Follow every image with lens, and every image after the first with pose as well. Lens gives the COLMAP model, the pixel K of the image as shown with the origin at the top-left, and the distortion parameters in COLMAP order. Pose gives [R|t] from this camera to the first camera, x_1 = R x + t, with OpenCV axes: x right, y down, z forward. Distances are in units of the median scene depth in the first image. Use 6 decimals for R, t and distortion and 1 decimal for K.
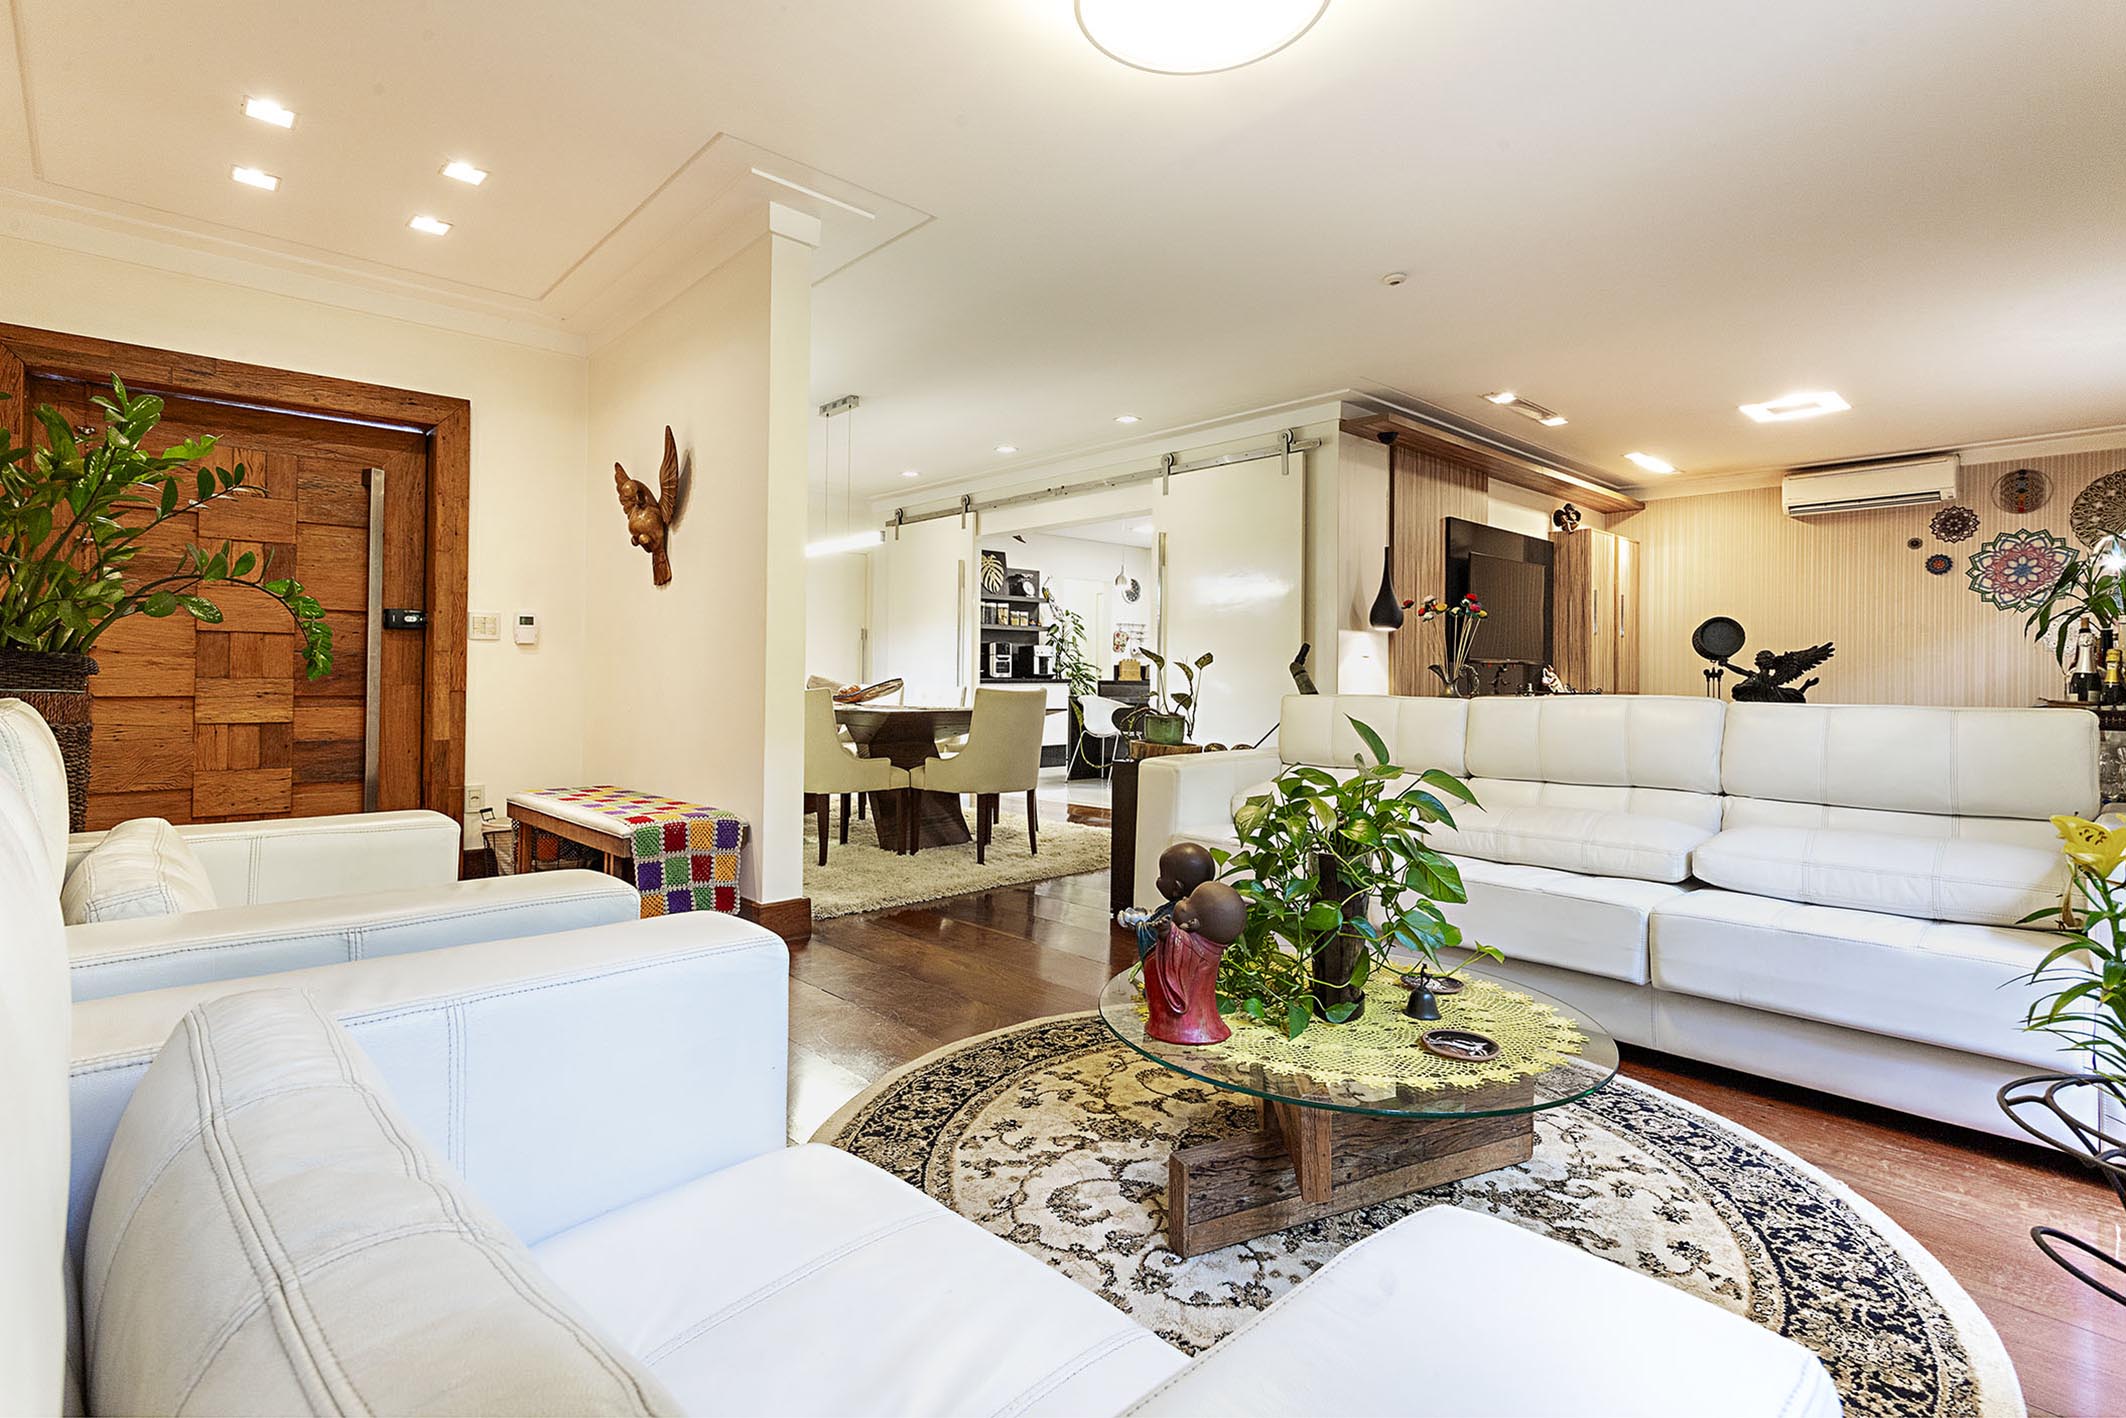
lens RADIAL K [[1050.6, 0, 1016.9], [0, 1050.6, 663.0], [0, 0, 1]] dist [0.001545, 0.000230]
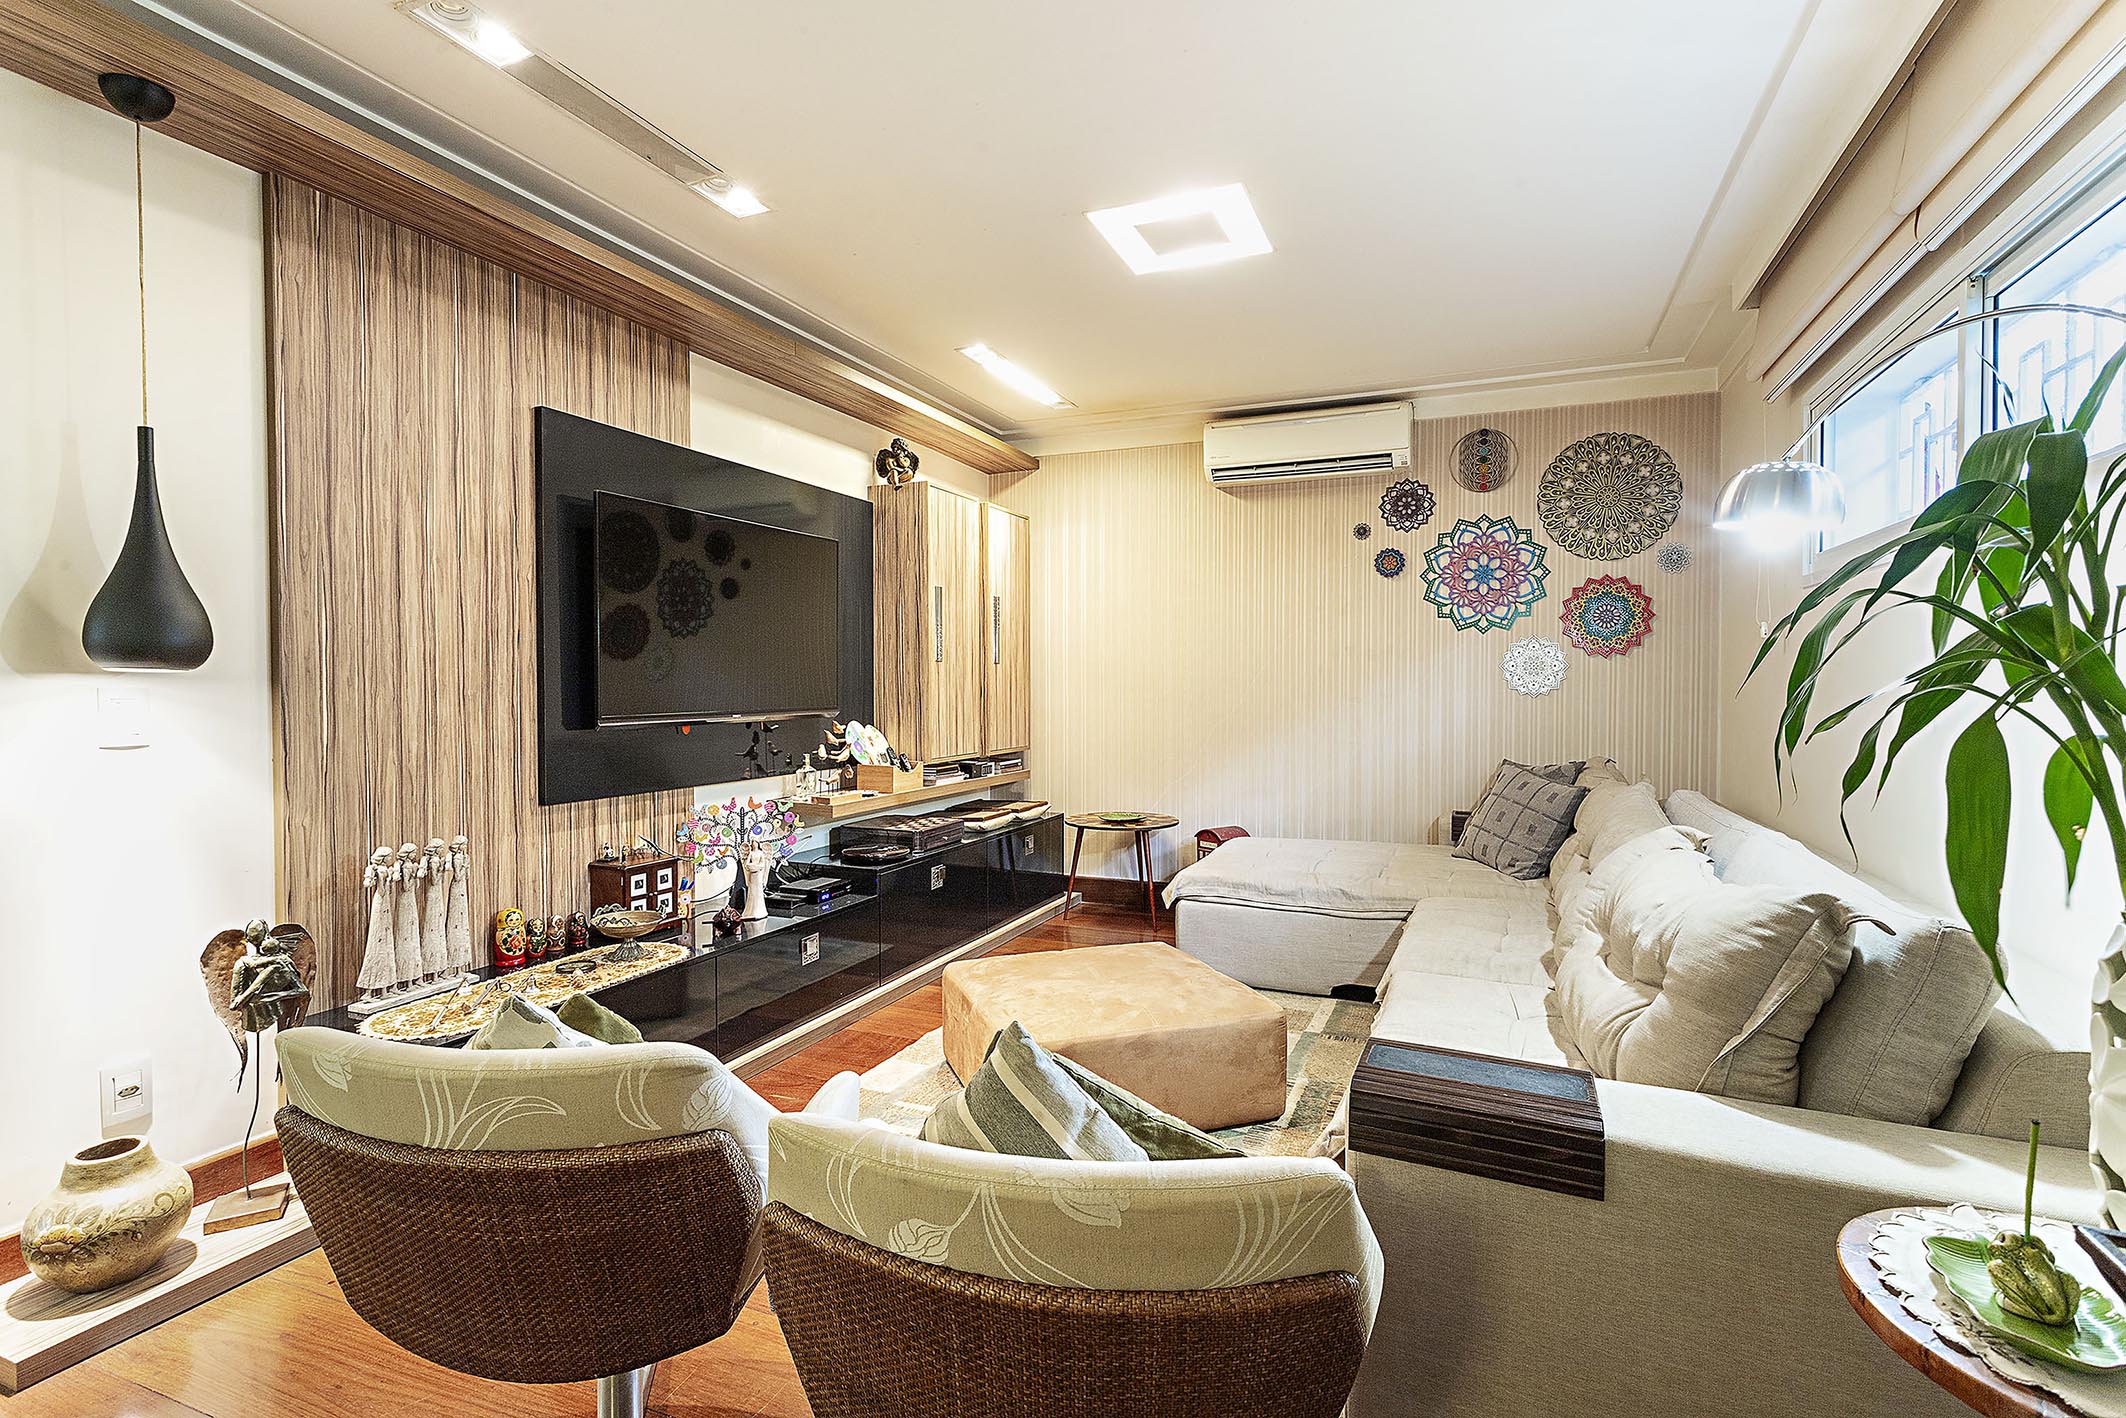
lens RADIAL K [[1050.6, 0, 1054.3], [0, 1050.6, 697.5], [0, 0, 1]] dist [0.001545, 0.000230]
pose [[0.908299, -0.016147, 0.418009, 0.420816], [0.003141, 0.999490, 0.031784, -0.030444], [-0.418309, -0.027557, 0.907887, 0.503786]]
